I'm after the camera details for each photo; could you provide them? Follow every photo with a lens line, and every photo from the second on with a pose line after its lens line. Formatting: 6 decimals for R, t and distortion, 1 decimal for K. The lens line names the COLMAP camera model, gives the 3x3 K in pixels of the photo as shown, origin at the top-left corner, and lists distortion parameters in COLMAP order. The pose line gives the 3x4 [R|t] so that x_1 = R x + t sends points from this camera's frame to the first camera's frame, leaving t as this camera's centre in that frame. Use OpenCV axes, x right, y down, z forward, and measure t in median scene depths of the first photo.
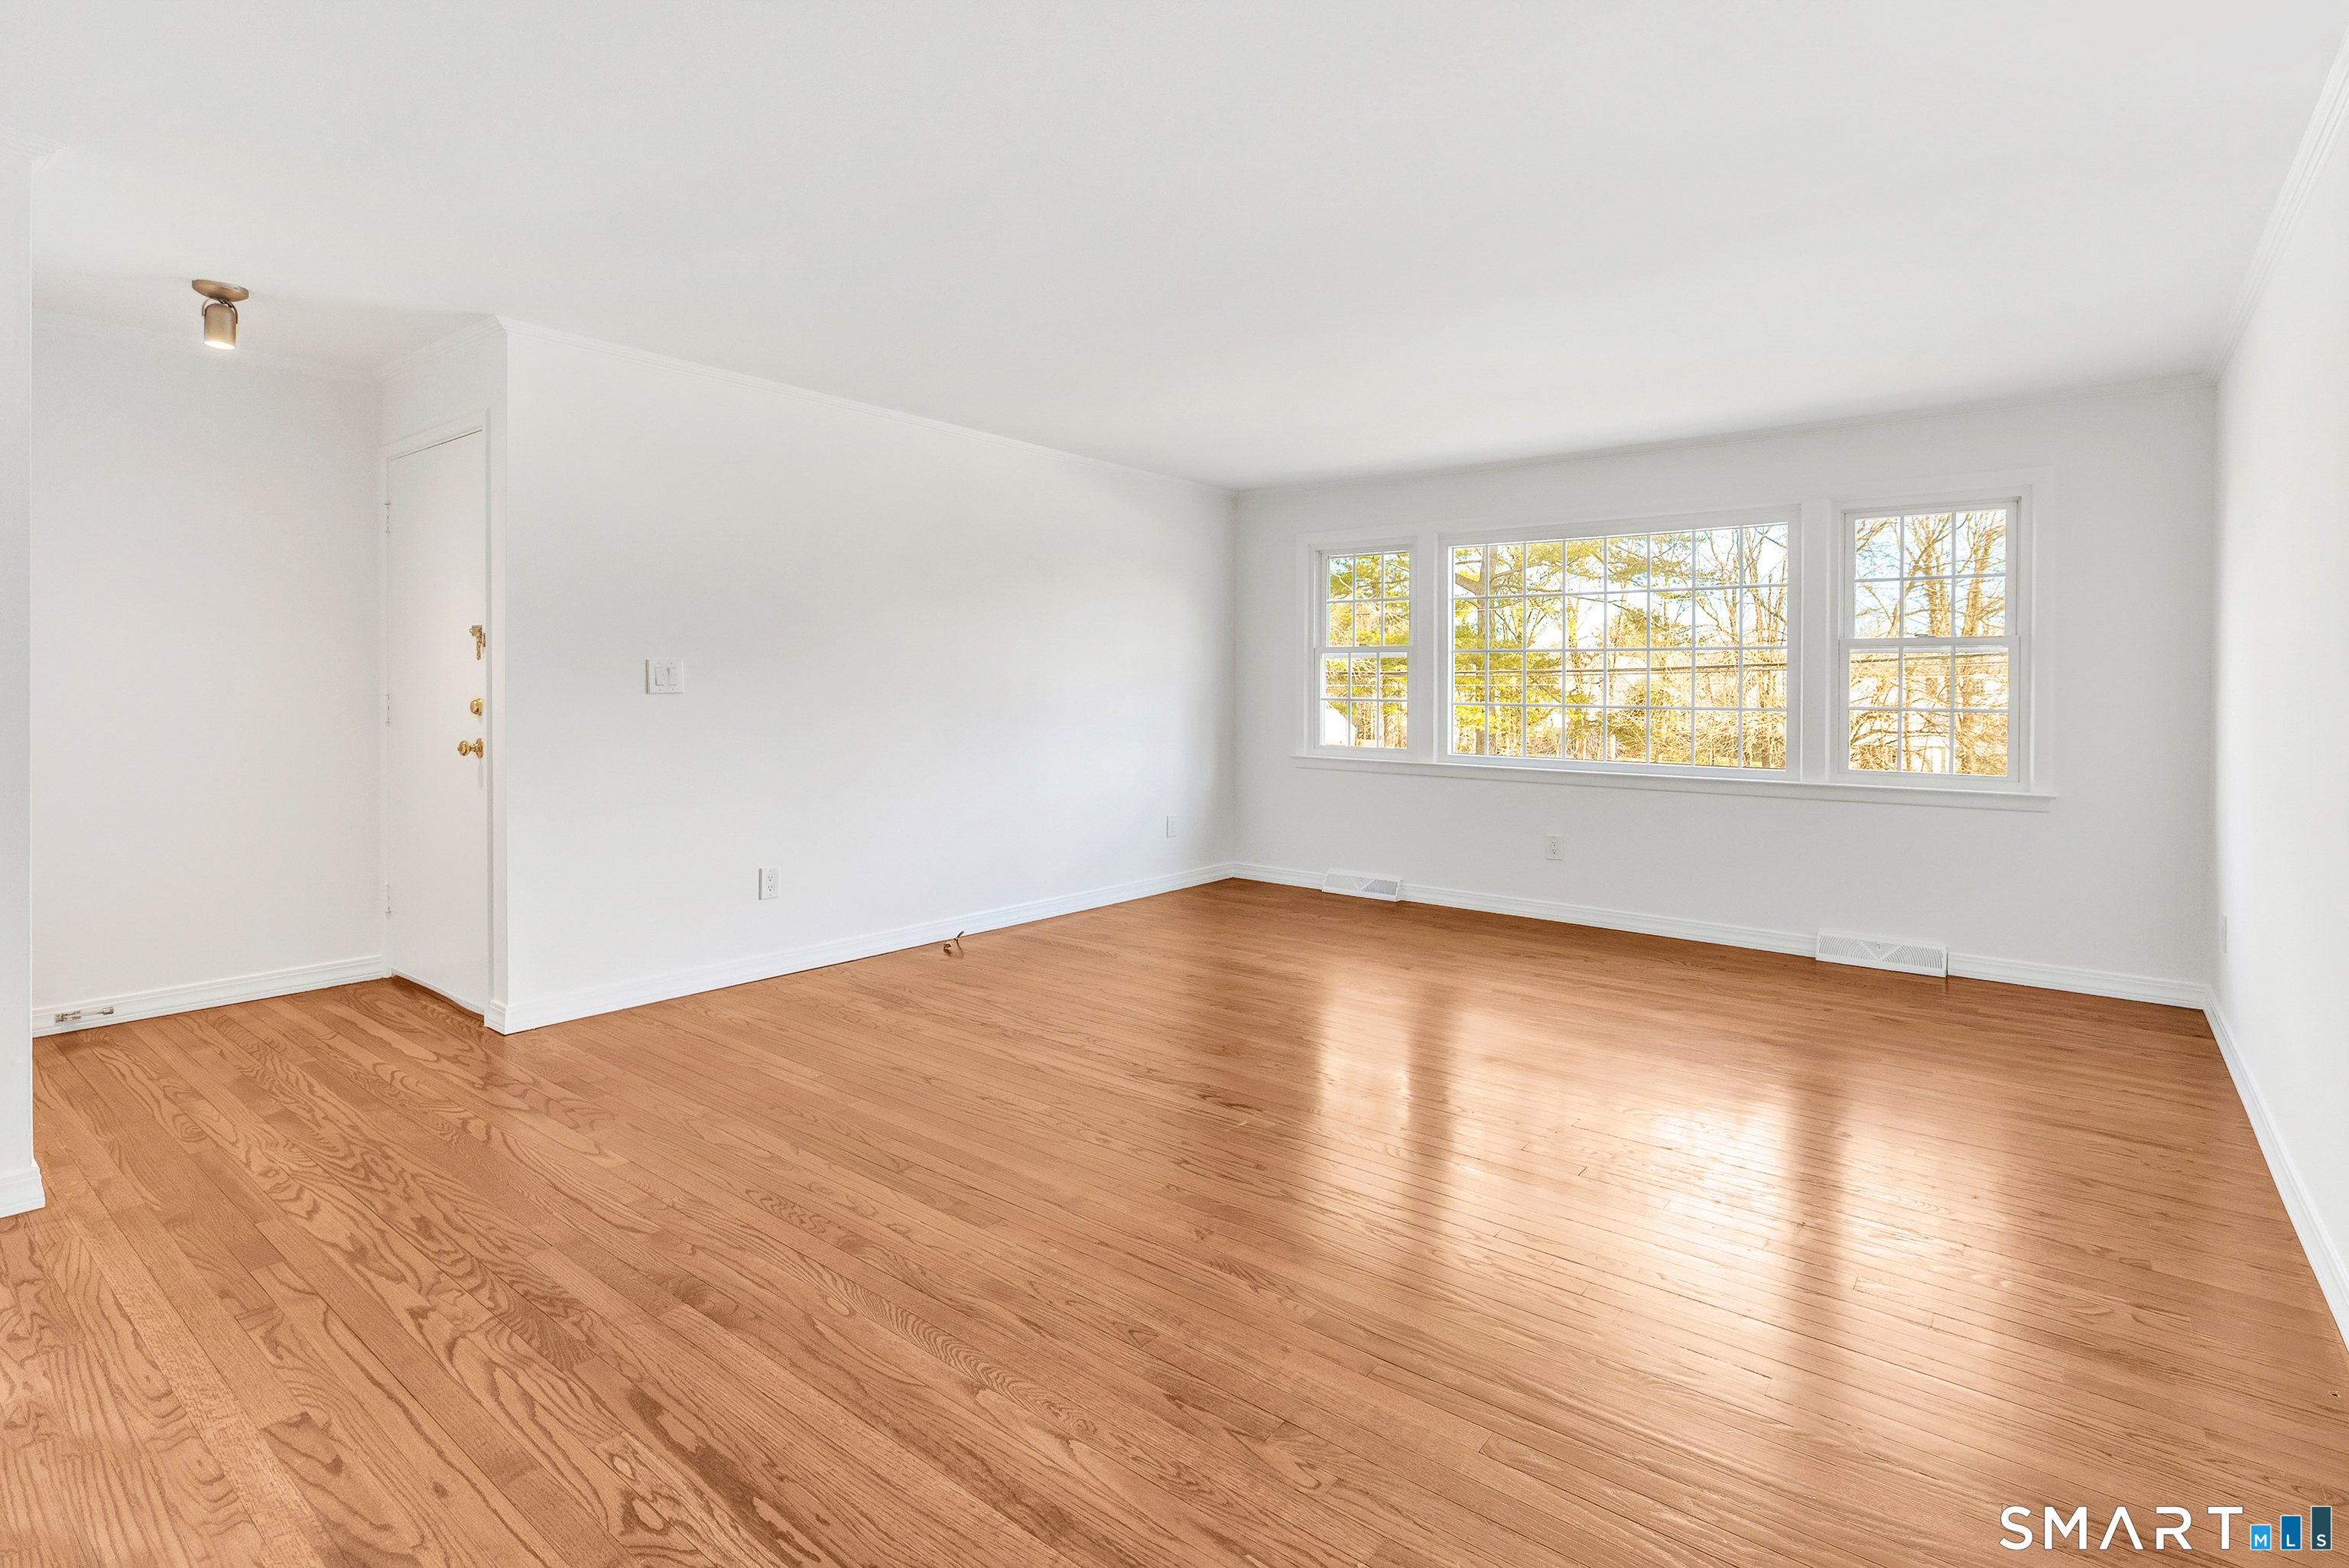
lens RADIAL K [[1106.9, 0, 1178.0], [0, 1106.9, 690.7], [0, 0, 1]] dist [-0.003072, -0.000166]
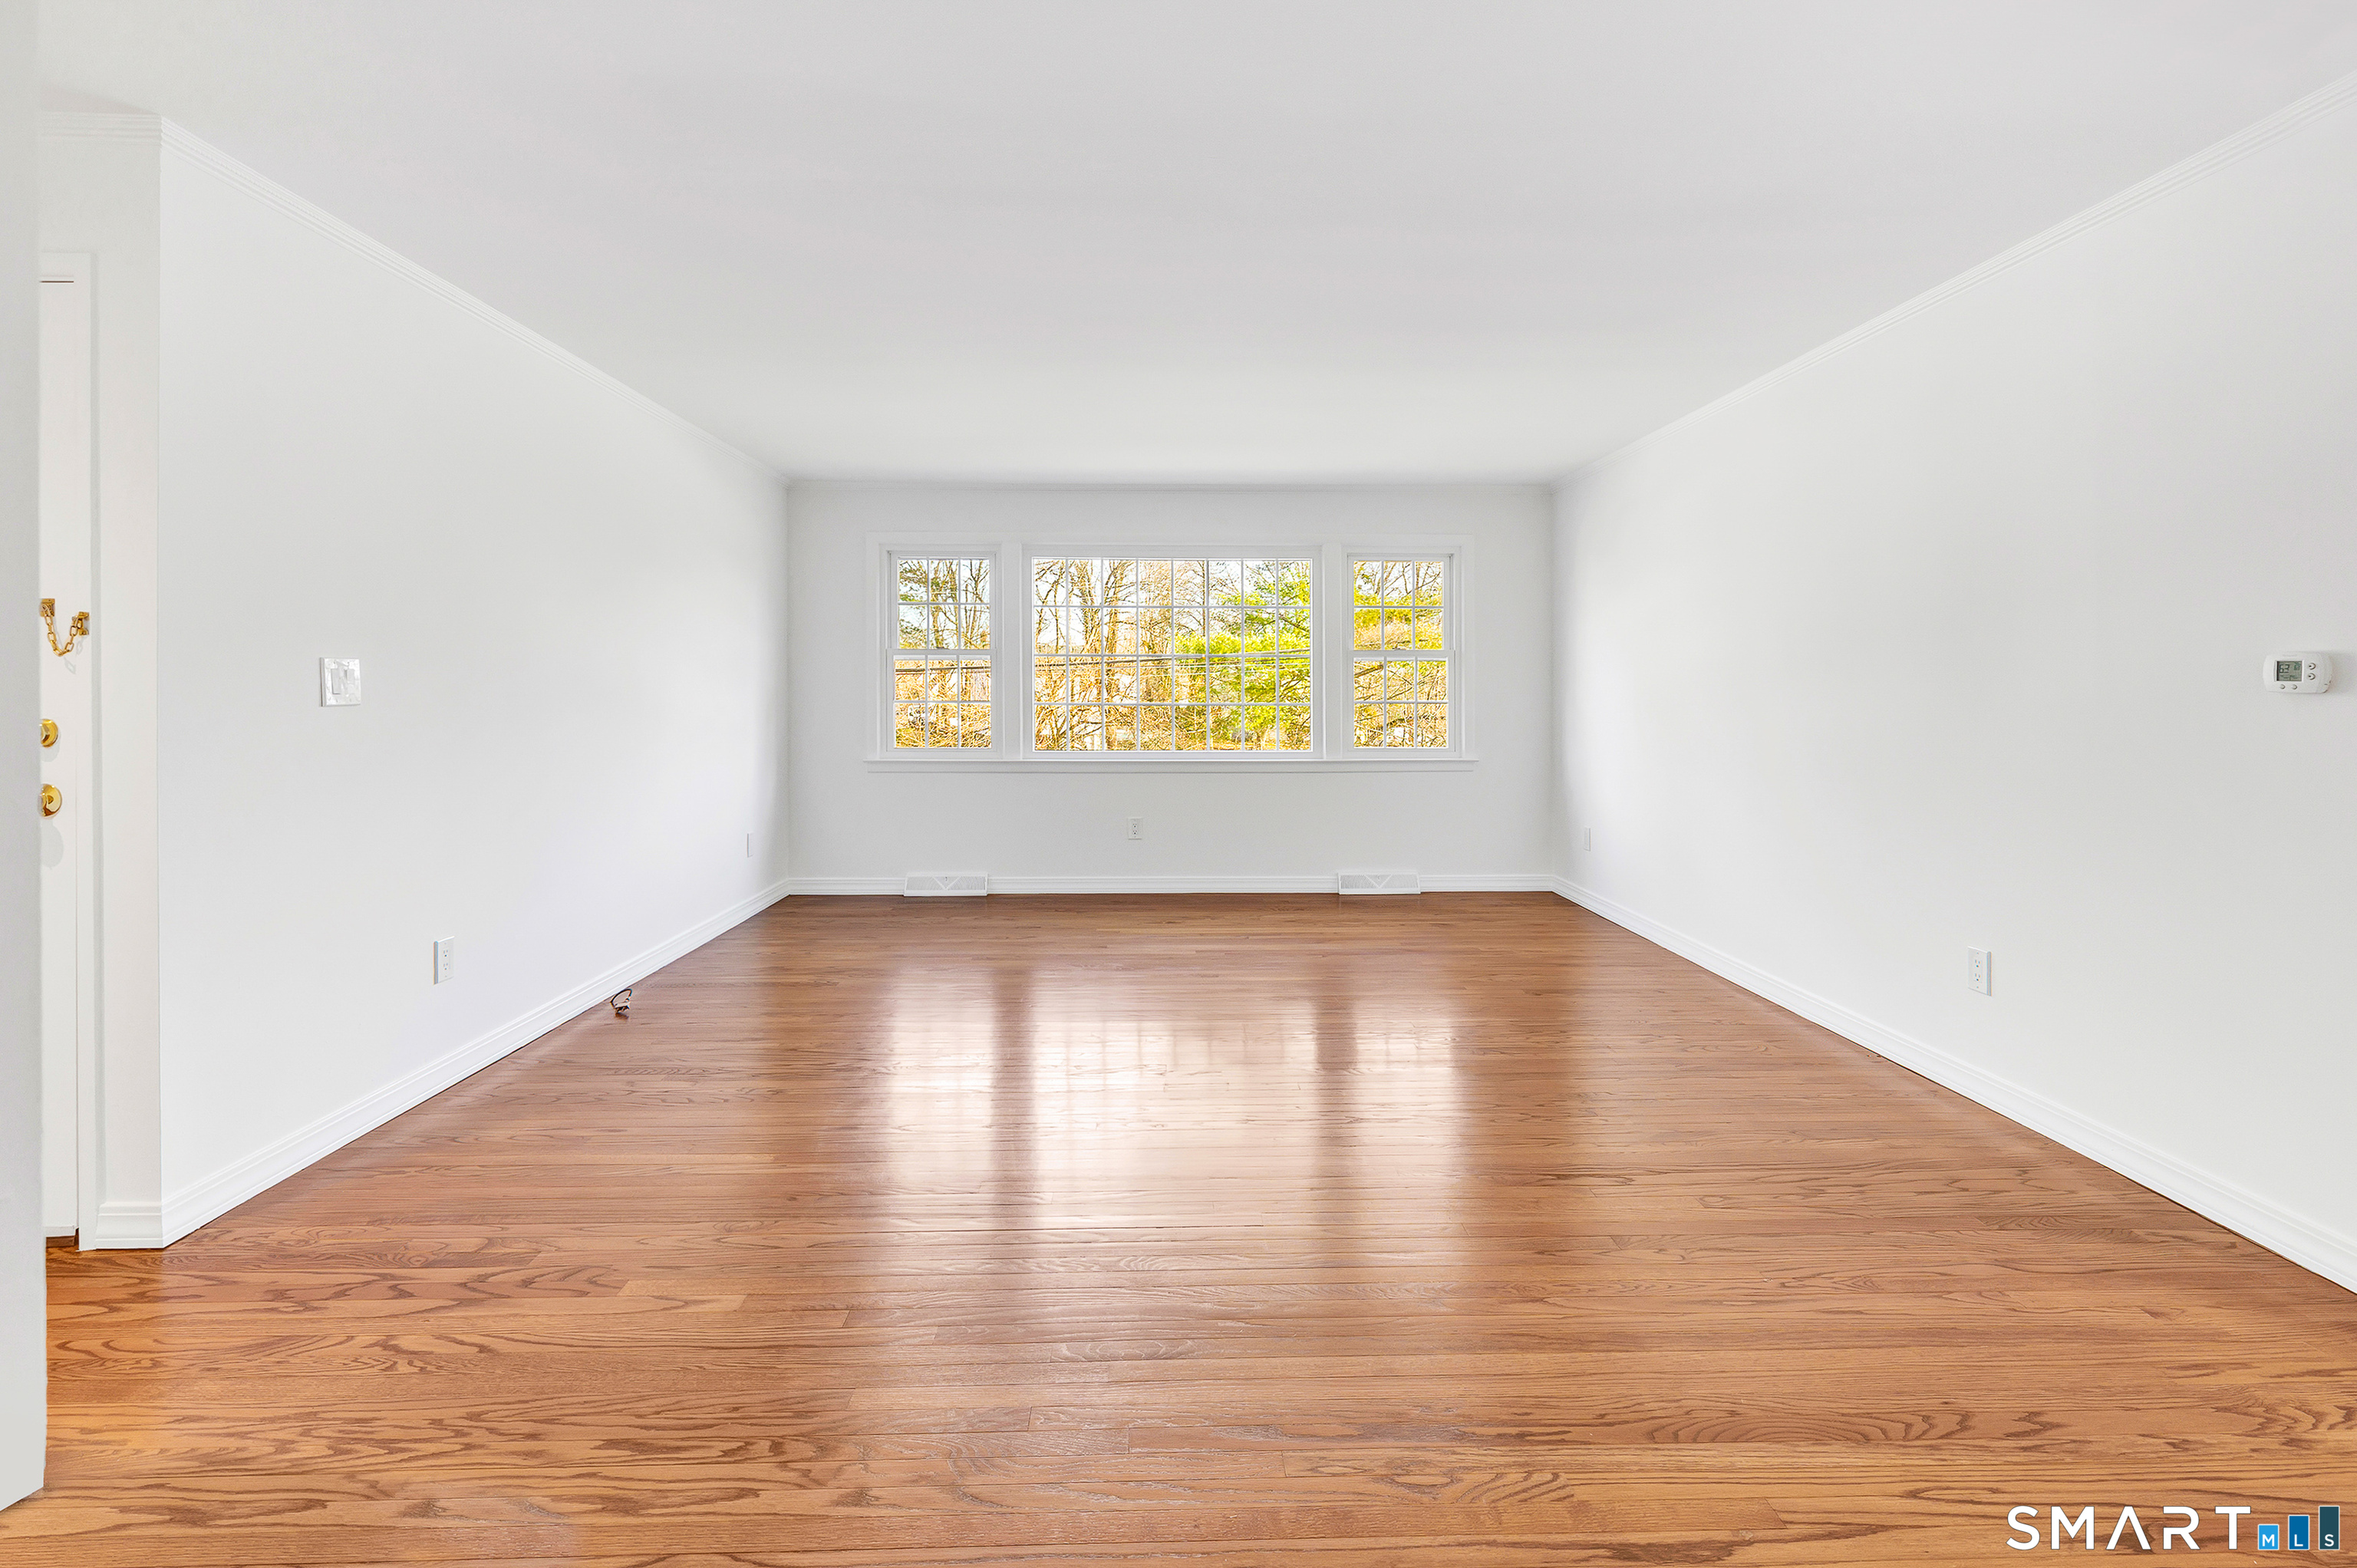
lens RADIAL K [[1110.7, 0, 1182.1], [0, 1110.7, 690.4], [0, 0, 1]] dist [-0.003072, -0.000166]
pose [[0.772971, -0.008201, 0.634389, -0.459136], [0.008020, 0.999963, 0.003155, -0.005141], [-0.634391, 0.002649, 0.773008, 0.111936]]
